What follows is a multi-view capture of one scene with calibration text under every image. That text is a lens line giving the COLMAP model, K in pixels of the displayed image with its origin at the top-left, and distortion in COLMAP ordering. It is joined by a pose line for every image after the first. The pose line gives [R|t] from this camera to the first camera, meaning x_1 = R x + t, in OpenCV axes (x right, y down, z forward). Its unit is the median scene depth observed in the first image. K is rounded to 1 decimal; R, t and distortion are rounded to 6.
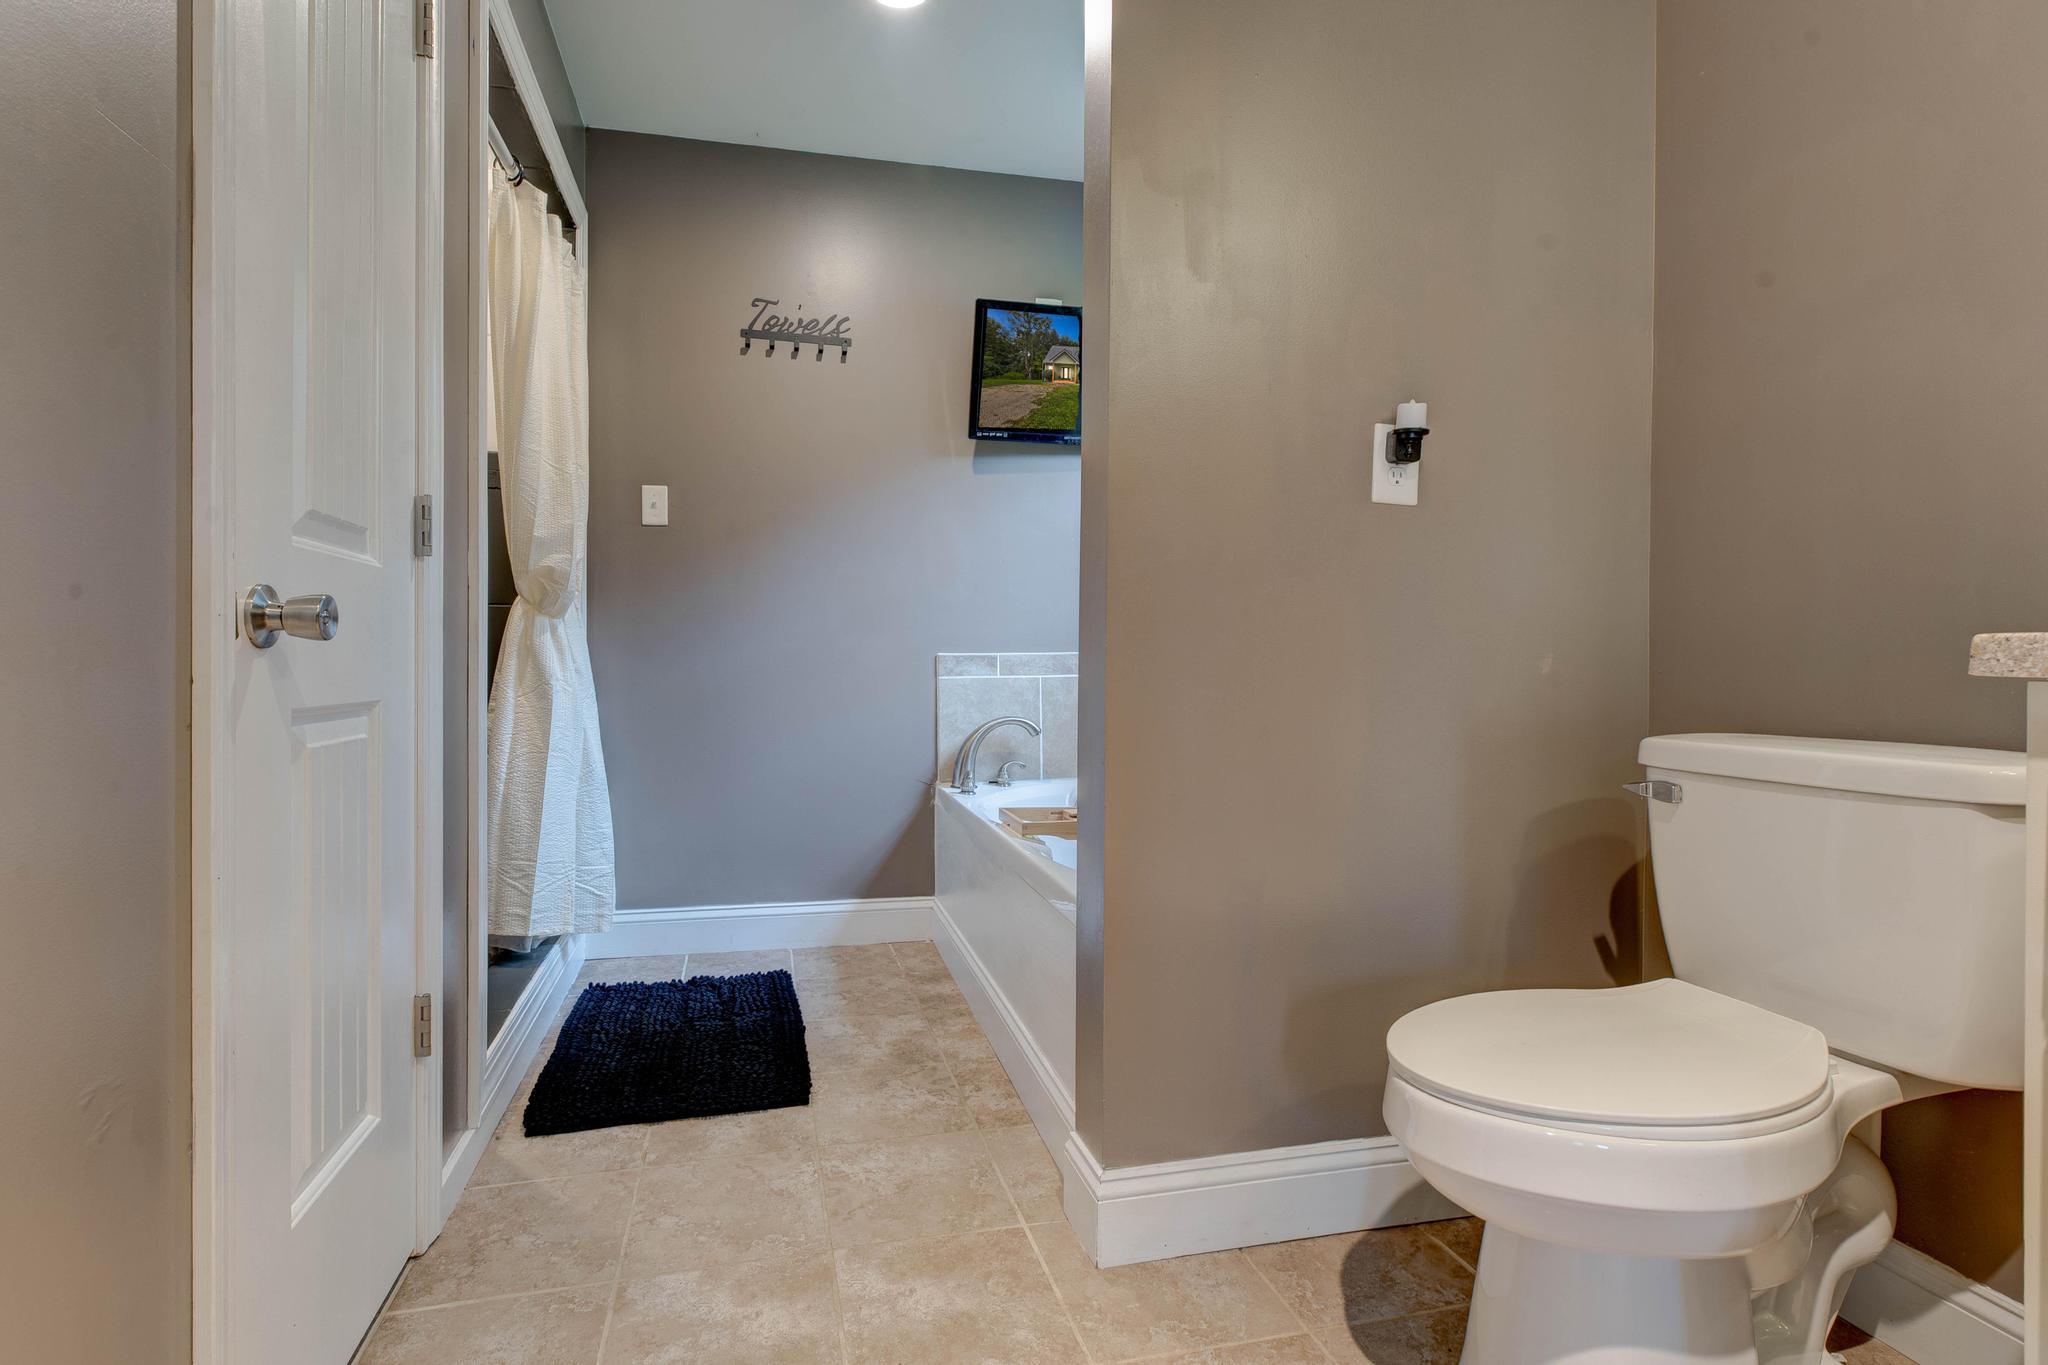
lens RADIAL K [[954.3, 0, 1011.5], [0, 954.3, 668.8], [0, 0, 1]] dist [0.001712, 0.000551]
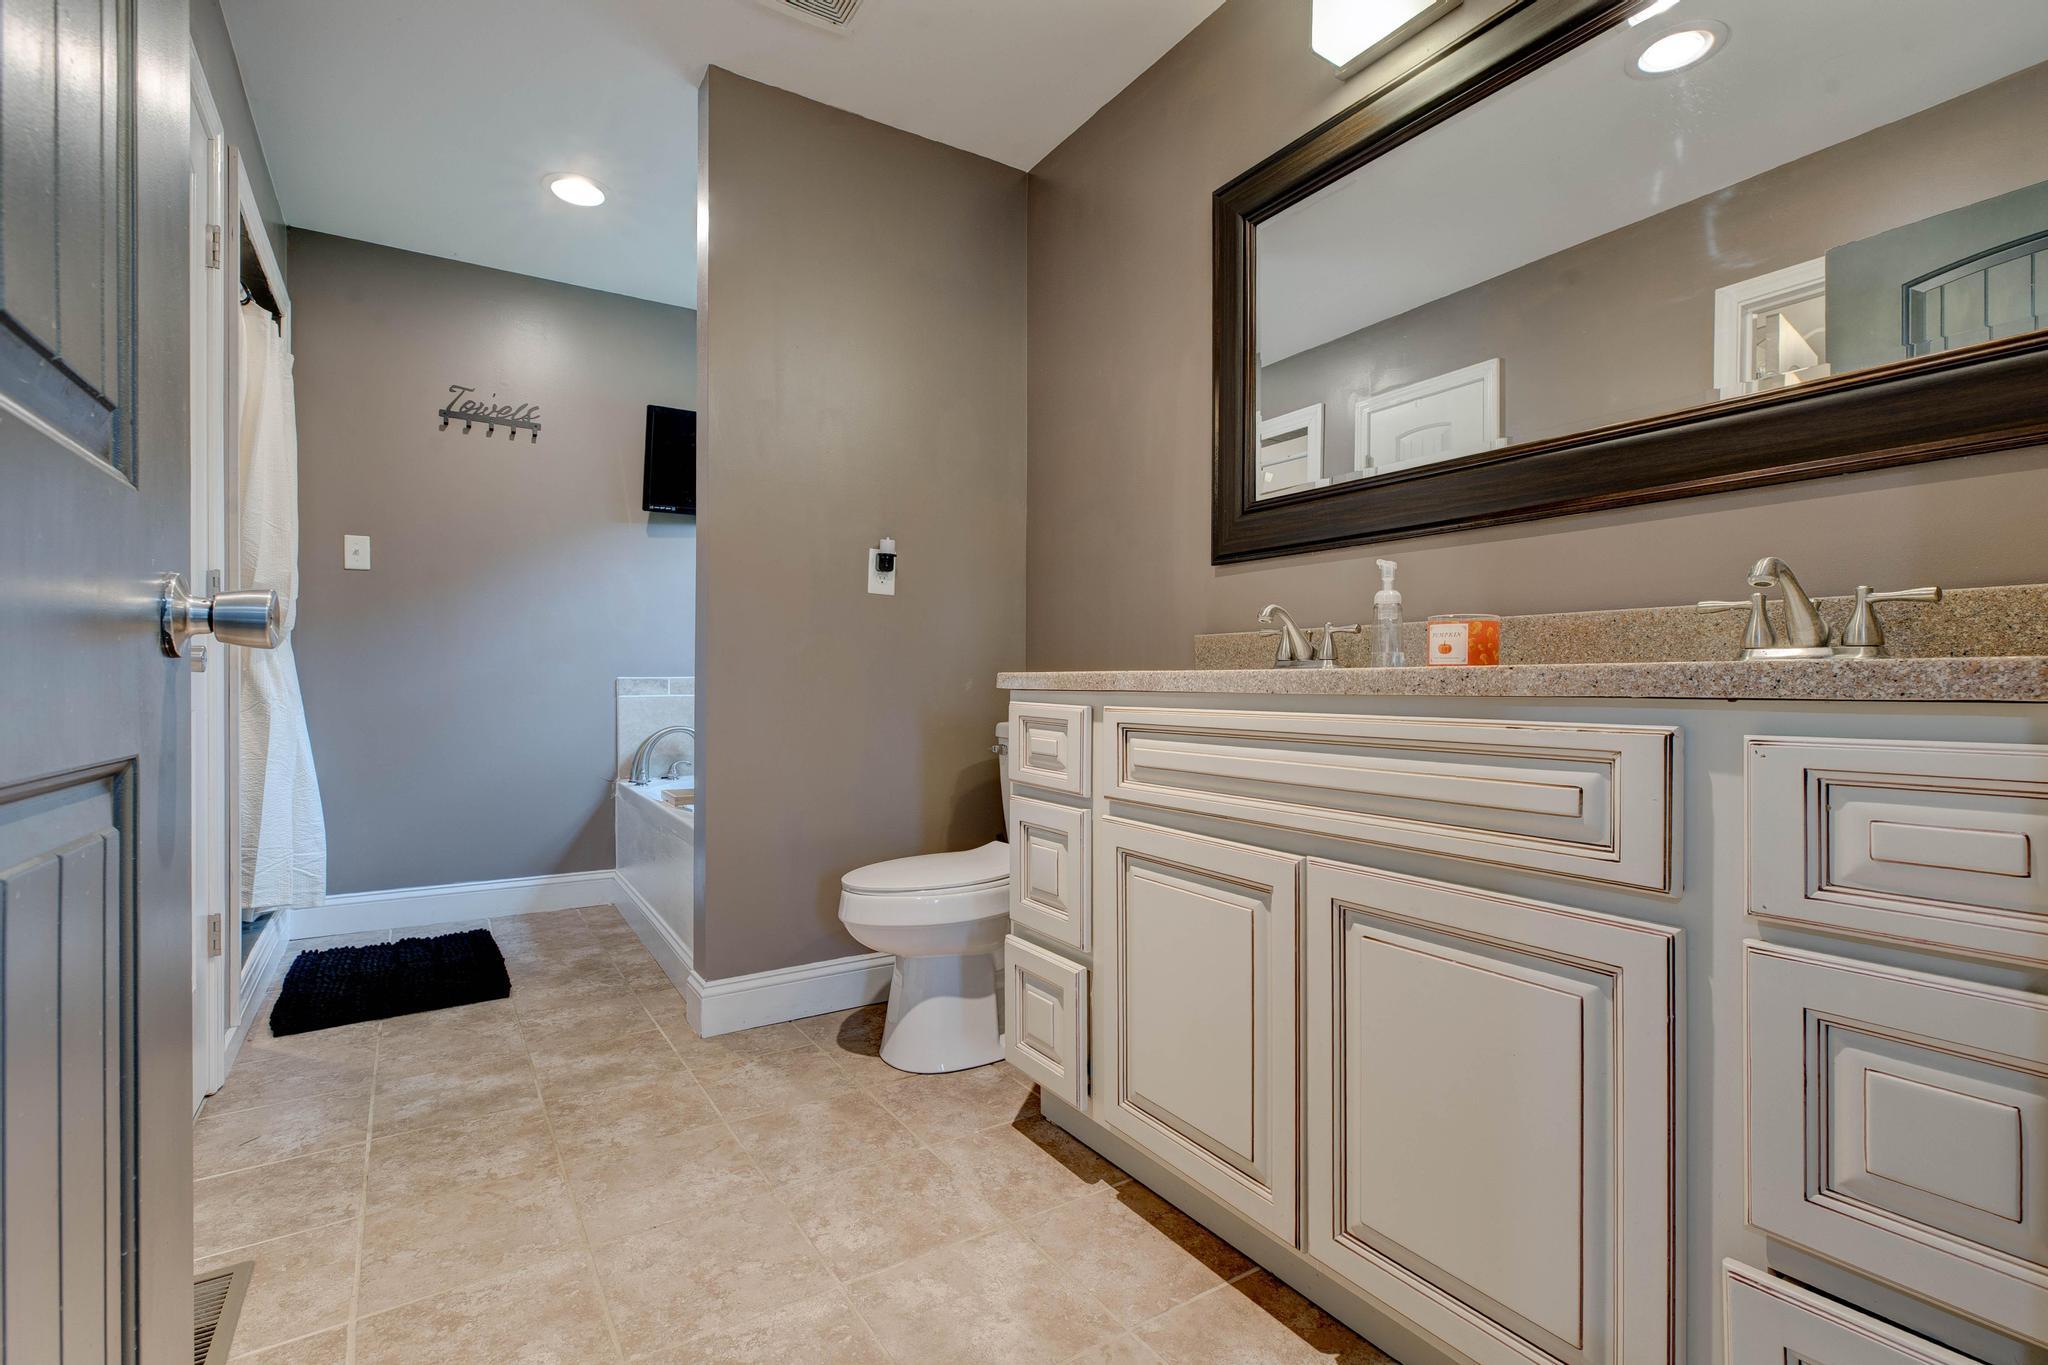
lens RADIAL K [[922.4, 0, 1011.2], [0, 922.4, 688.7], [0, 0, 1]] dist [0.006561, 0.000117]
pose [[0.954575, -0.003594, 0.297950, 0.080065], [0.004141, 0.999991, -0.001206, 0.003553], [-0.297943, 0.002386, 0.954581, -0.466234]]
